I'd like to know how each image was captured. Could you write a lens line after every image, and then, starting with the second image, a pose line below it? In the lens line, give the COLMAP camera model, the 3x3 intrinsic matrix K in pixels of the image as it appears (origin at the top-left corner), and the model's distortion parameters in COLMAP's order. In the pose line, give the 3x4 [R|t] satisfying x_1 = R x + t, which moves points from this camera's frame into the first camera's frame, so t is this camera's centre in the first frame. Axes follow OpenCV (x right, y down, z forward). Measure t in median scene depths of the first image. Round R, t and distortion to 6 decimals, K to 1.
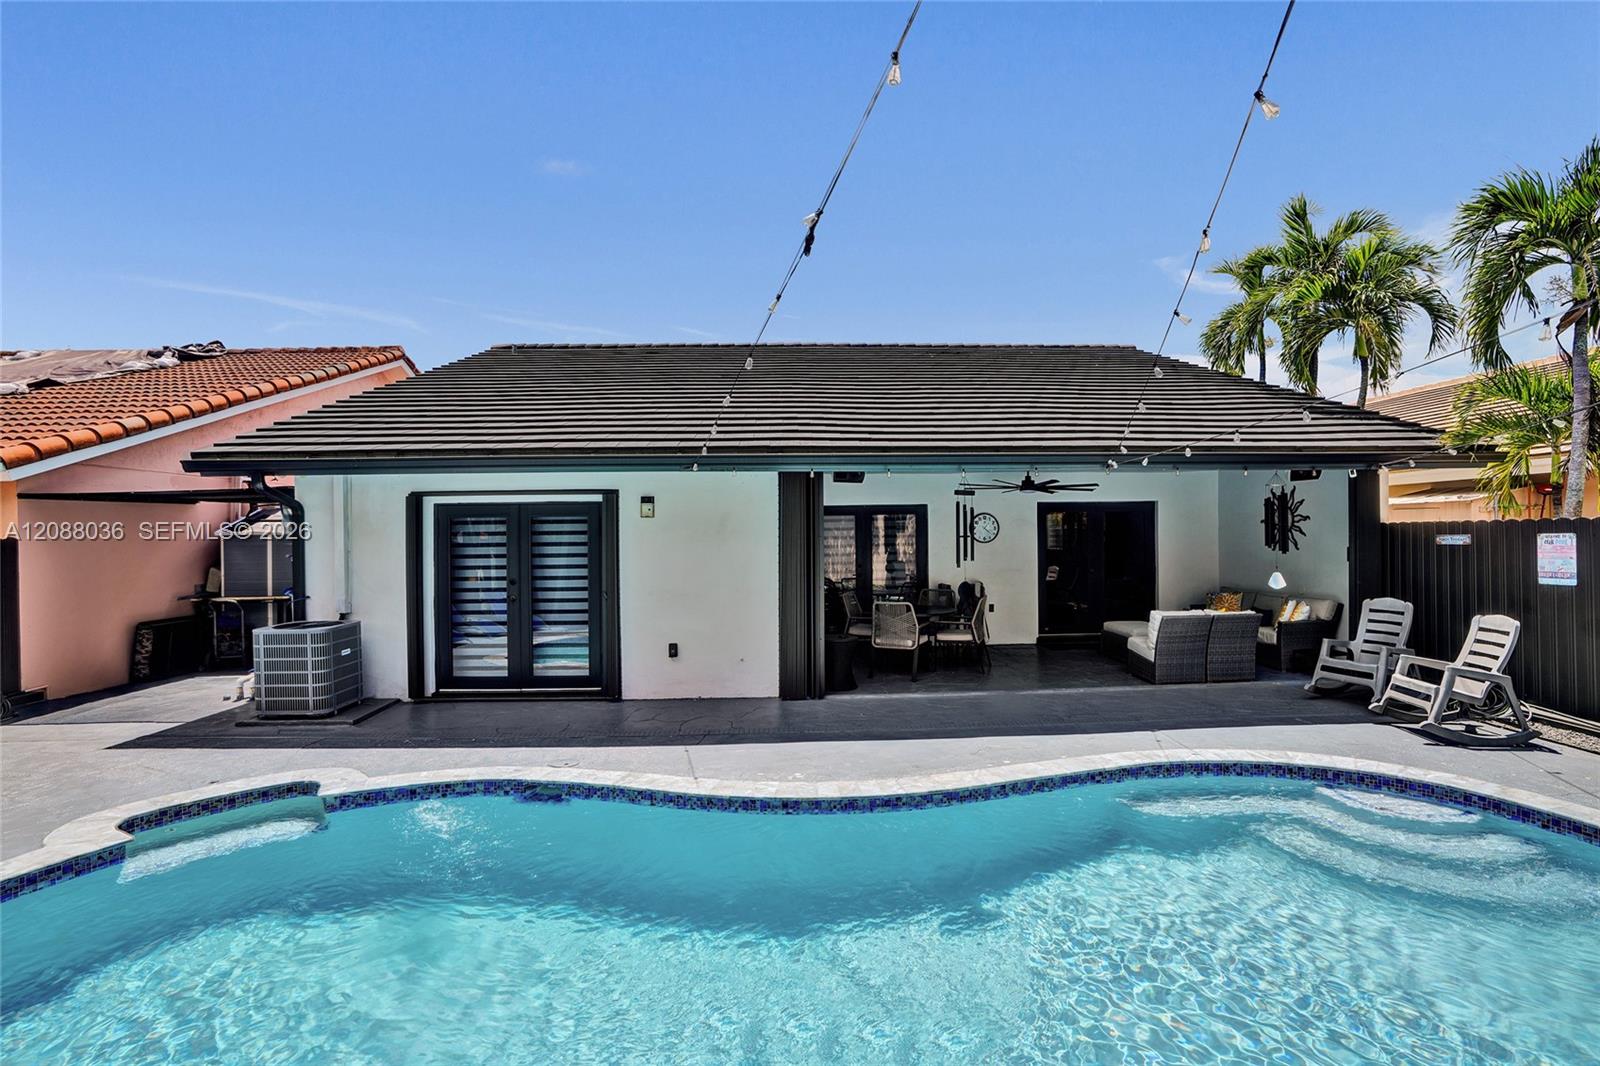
lens RADIAL K [[760.9, 0, 799.8], [0, 760.9, 523.2], [0, 0, 1]] dist [-0.065361, 0.021556]
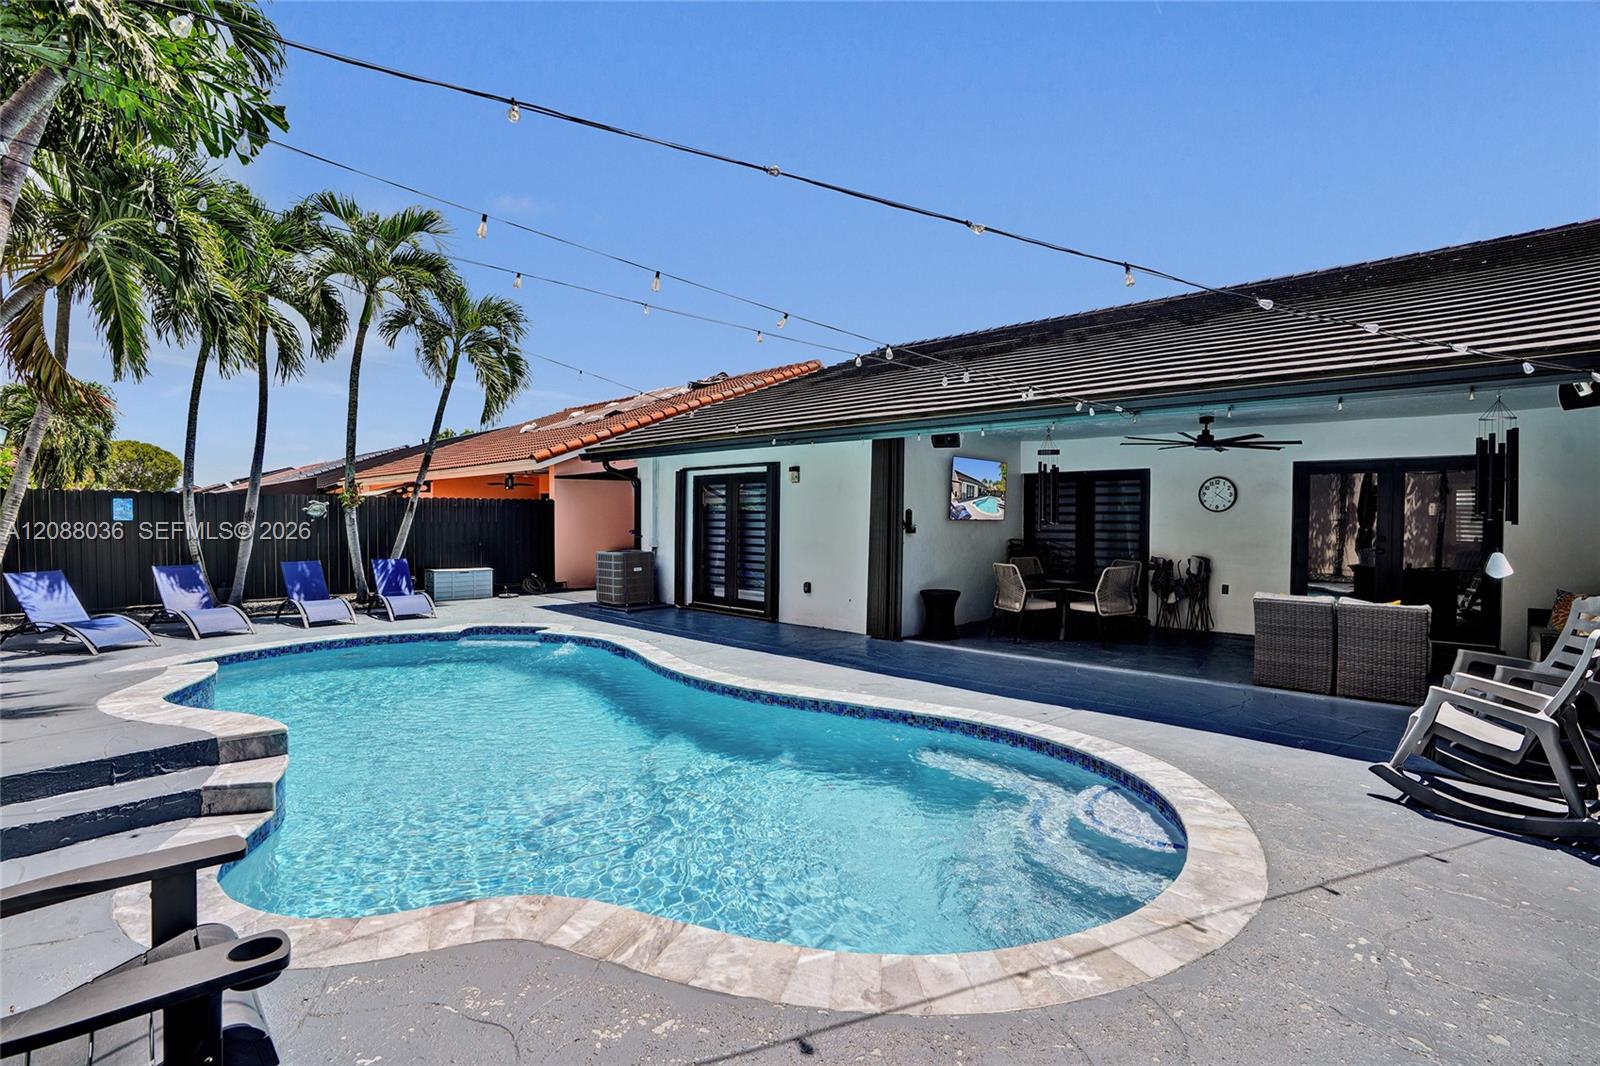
lens RADIAL K [[760.9, 0, 799.8], [0, 760.9, 523.2], [0, 0, 1]] dist [-0.065361, 0.021556]
pose [[0.685395, 0.020413, -0.727885, 0.747437], [-0.006490, 0.999739, 0.021926, 0.032764], [0.728142, -0.010304, 0.685348, 0.124068]]
